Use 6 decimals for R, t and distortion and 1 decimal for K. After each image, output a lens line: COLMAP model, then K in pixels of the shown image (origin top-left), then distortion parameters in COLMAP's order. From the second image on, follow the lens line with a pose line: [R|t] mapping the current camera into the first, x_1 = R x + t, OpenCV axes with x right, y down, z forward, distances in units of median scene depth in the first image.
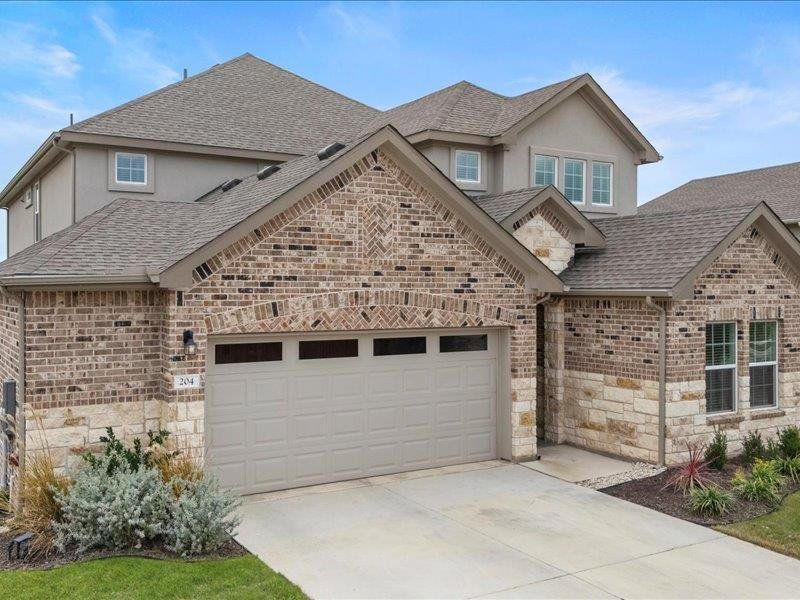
lens RADIAL K [[780.6, 0, 395.9], [0, 780.6, 285.0], [0, 0, 1]] dist [0.155603, -0.339600]
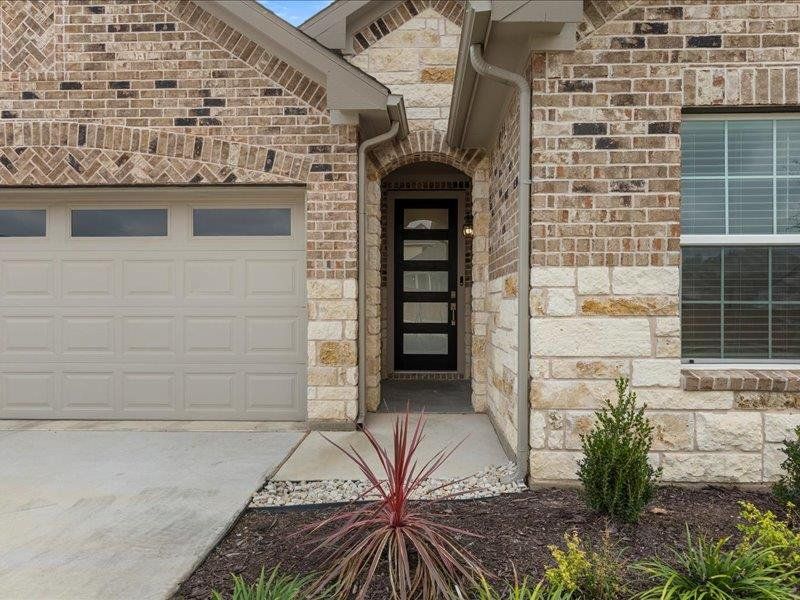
lens RADIAL K [[542.3, 0, 406.6], [0, 542.3, 303.0], [0, 0, 1]] dist [-0.000761, -0.001683]
pose [[0.841188, 0.001916, -0.540739, 0.434160], [0.002980, 0.999962, 0.008180, 0.138685], [0.540734, -0.008492, 0.841151, 0.744592]]
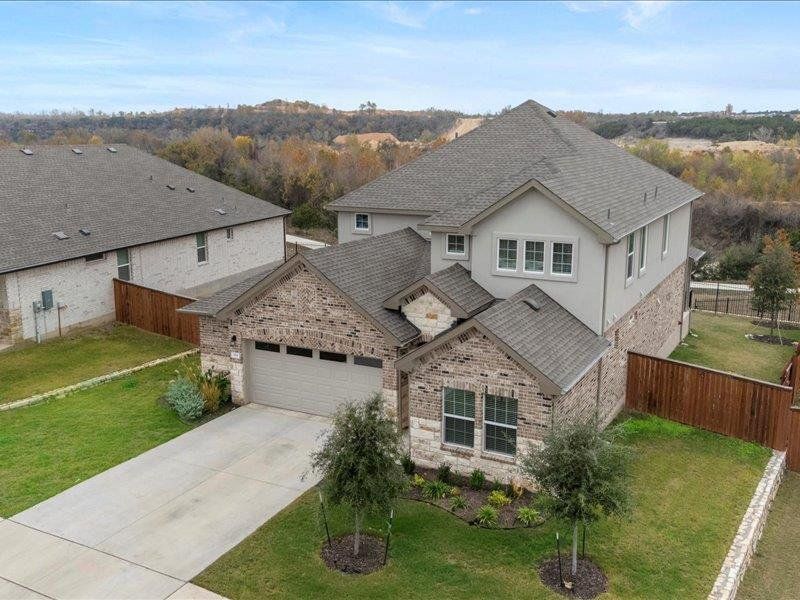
lens RADIAL K [[780.6, 0, 395.9], [0, 780.6, 285.0], [0, 0, 1]] dist [0.155603, -0.339600]
pose [[0.511401, 0.163722, -0.843602, 1.671783], [0.010314, 0.980443, 0.196532, -0.470274], [0.859280, -0.109208, 0.499711, 0.180333]]
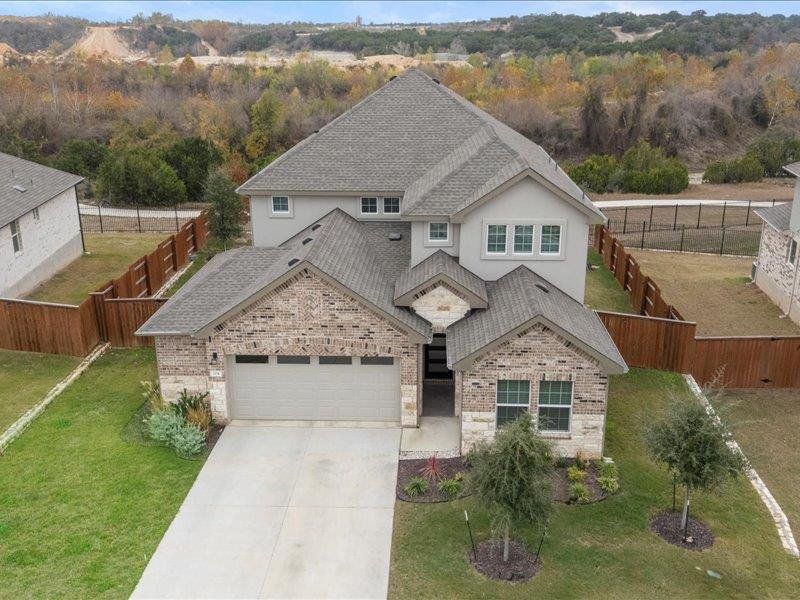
lens RADIAL K [[780.6, 0, 395.9], [0, 780.6, 285.0], [0, 0, 1]] dist [0.155603, -0.339600]
pose [[0.830009, 0.162617, -0.533518, 1.086607], [0.009490, 0.952297, 0.305026, -0.657850], [0.557670, -0.258237, 0.788871, -0.352677]]
